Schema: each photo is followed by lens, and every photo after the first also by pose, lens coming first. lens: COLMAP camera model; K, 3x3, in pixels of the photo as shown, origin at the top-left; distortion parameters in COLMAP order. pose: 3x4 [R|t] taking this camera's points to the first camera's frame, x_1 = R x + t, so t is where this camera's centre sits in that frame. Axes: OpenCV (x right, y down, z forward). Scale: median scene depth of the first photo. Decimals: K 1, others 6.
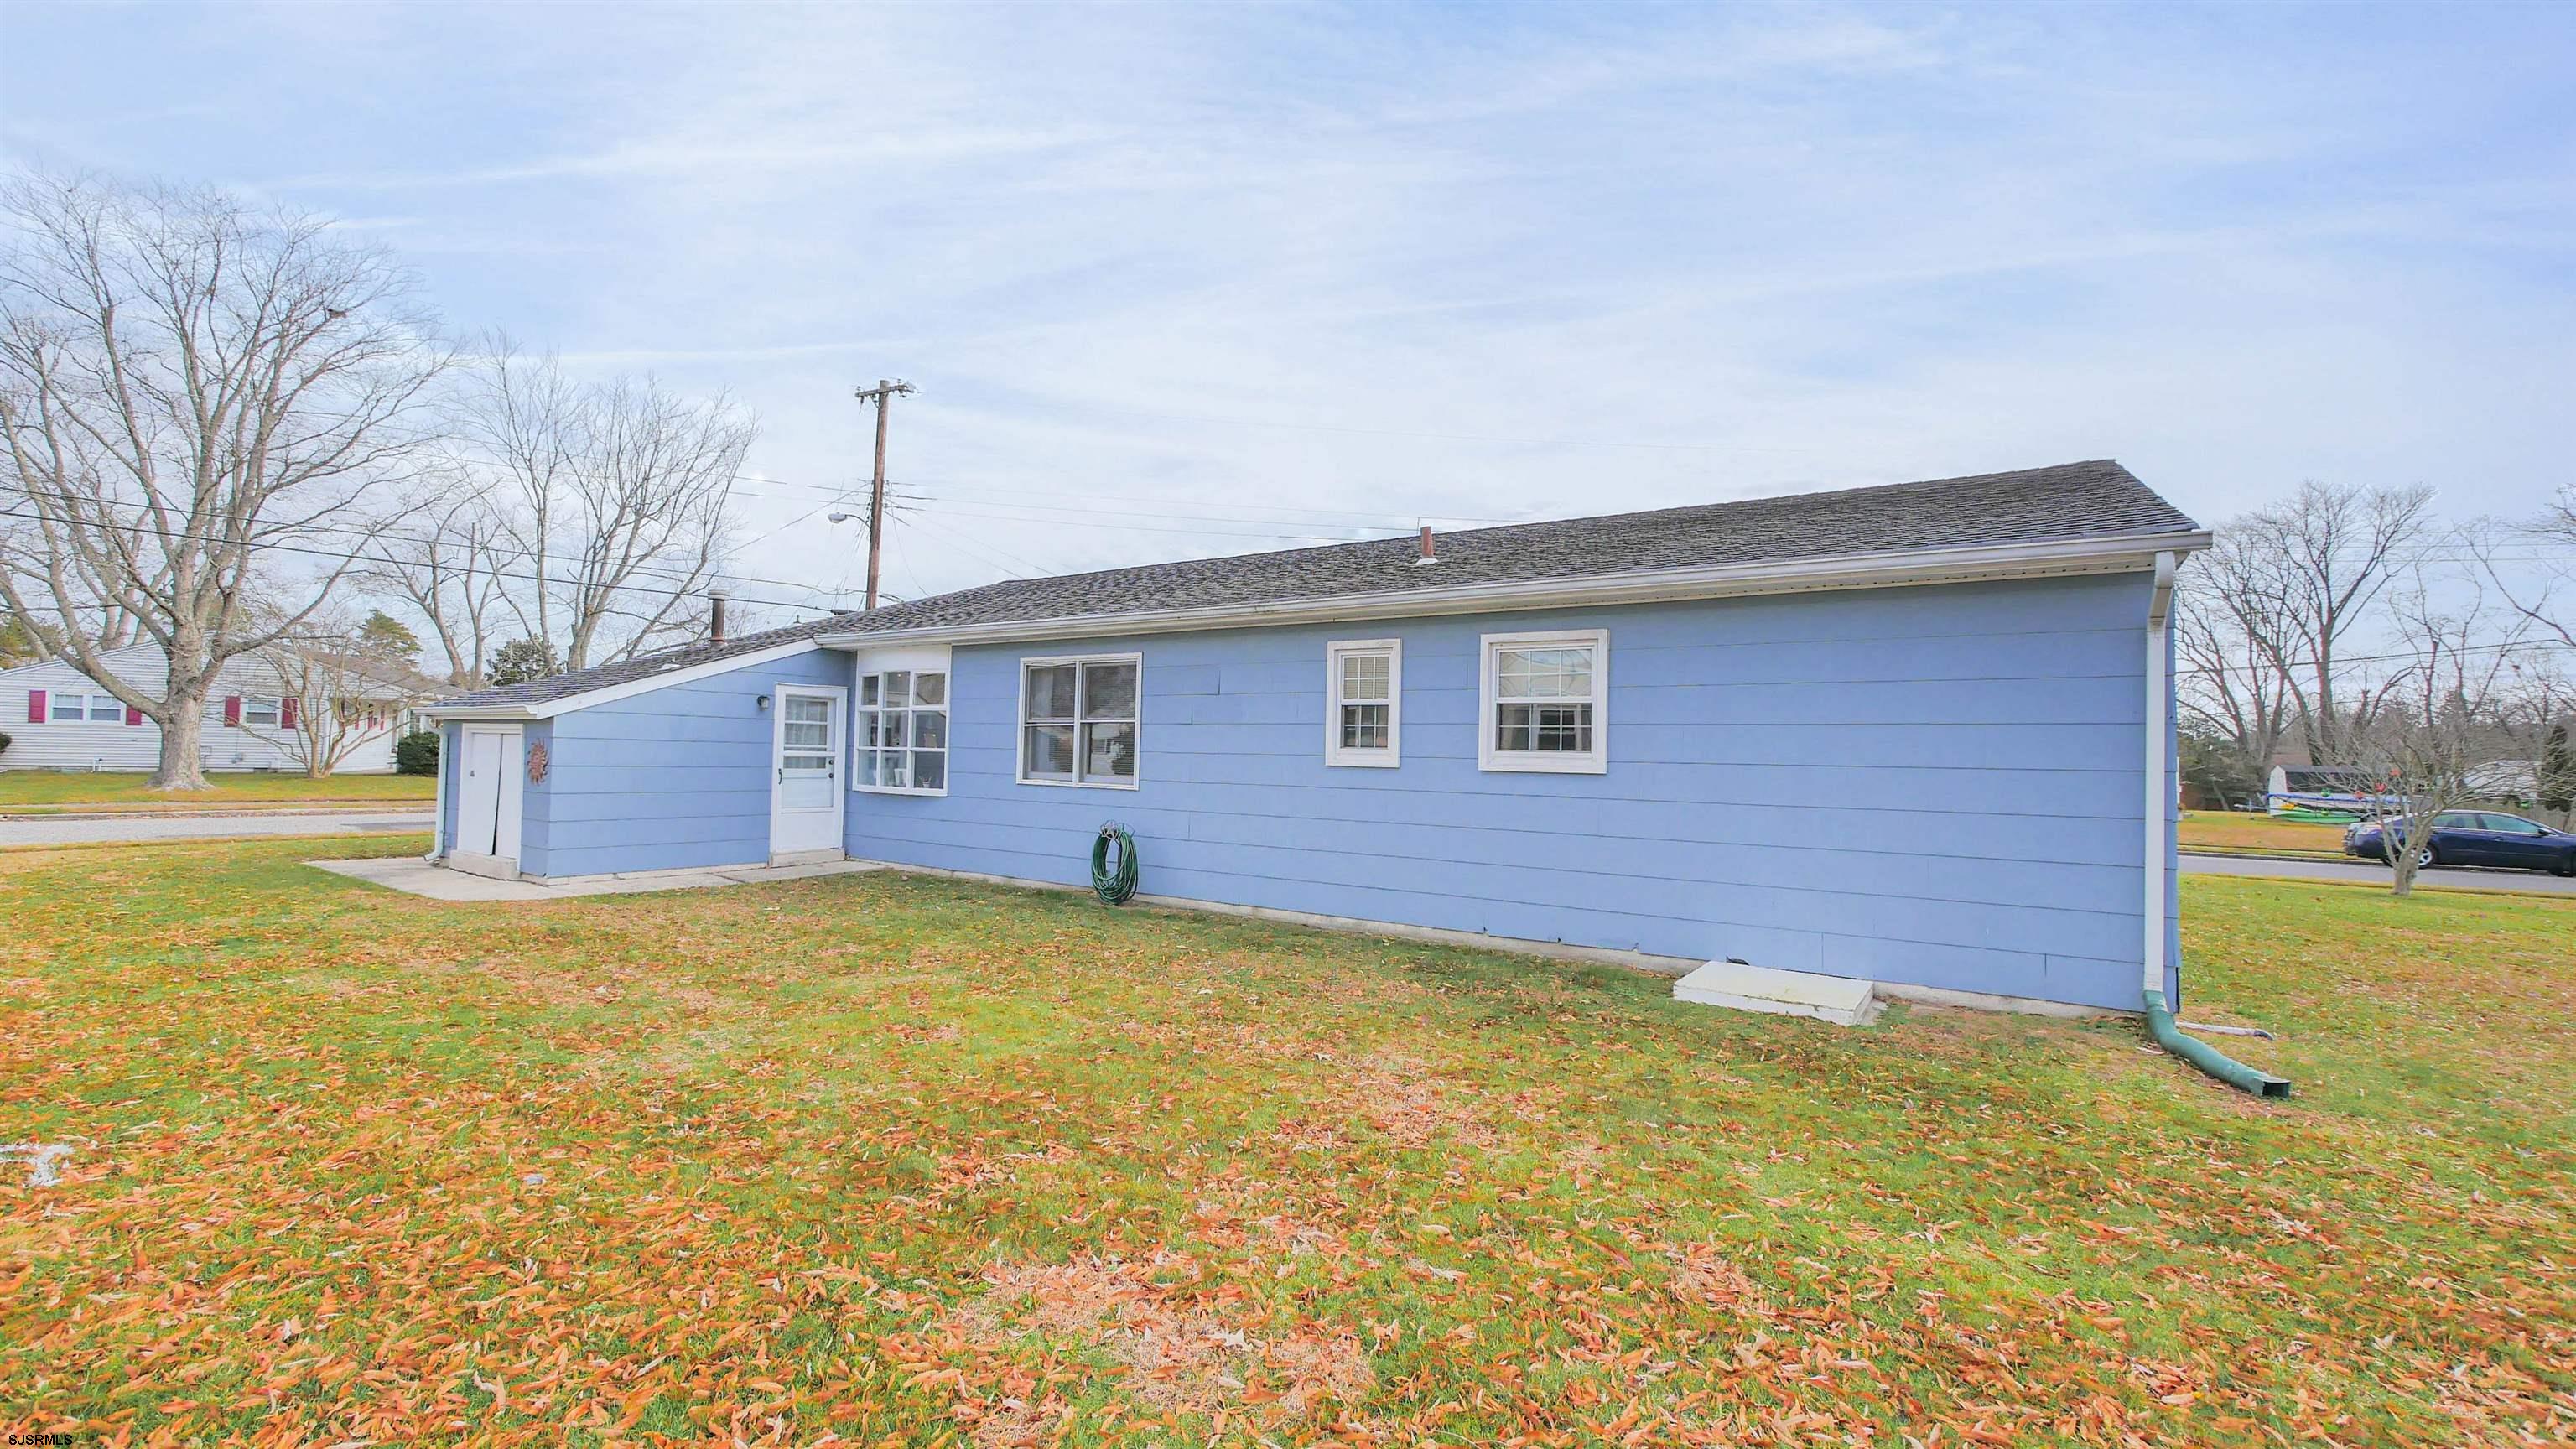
lens RADIAL K [[1058.8, 0, 1278.0], [0, 1058.8, 718.9], [0, 0, 1]] dist [-0.011514, 0.003039]
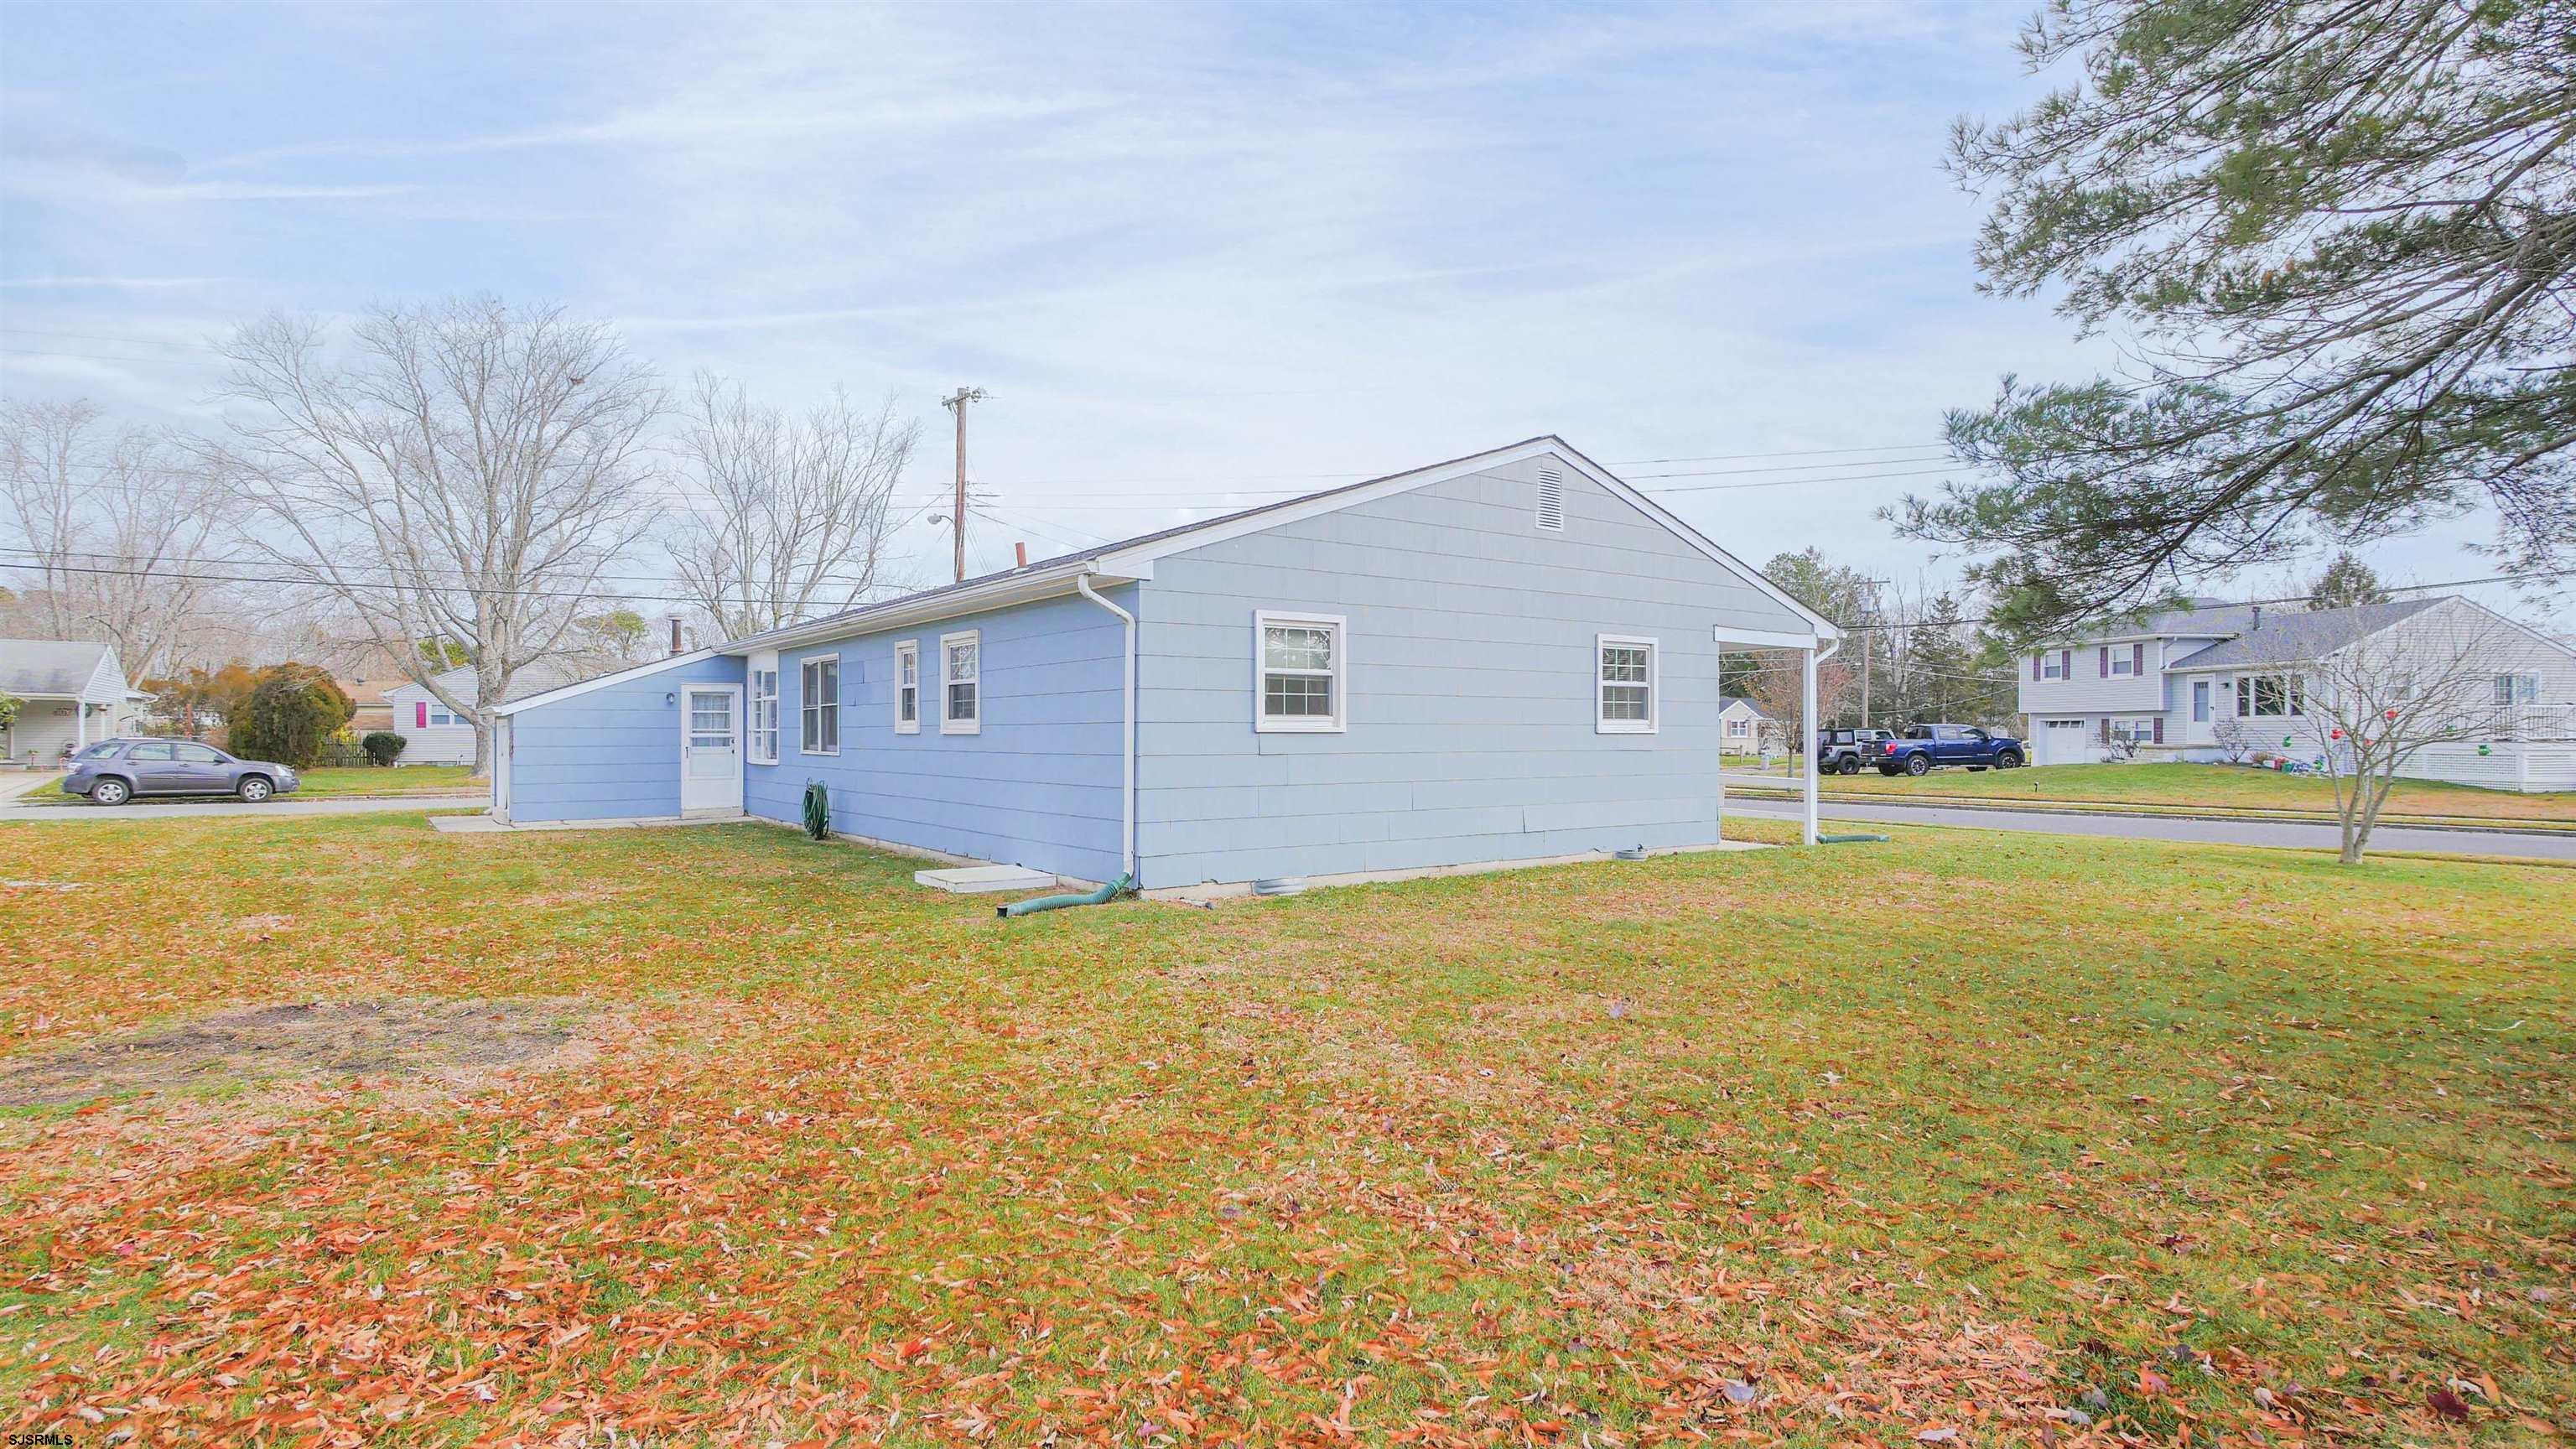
lens RADIAL K [[1295.8, 0, 1288.0], [0, 1295.8, 724.5], [0, 0, 1]] dist [0.001278, 0.000162]
pose [[0.940781, -0.026203, -0.338000, 0.696332], [0.034917, 0.999195, 0.019727, 0.011255], [0.337211, -0.030361, 0.940939, -0.253245]]
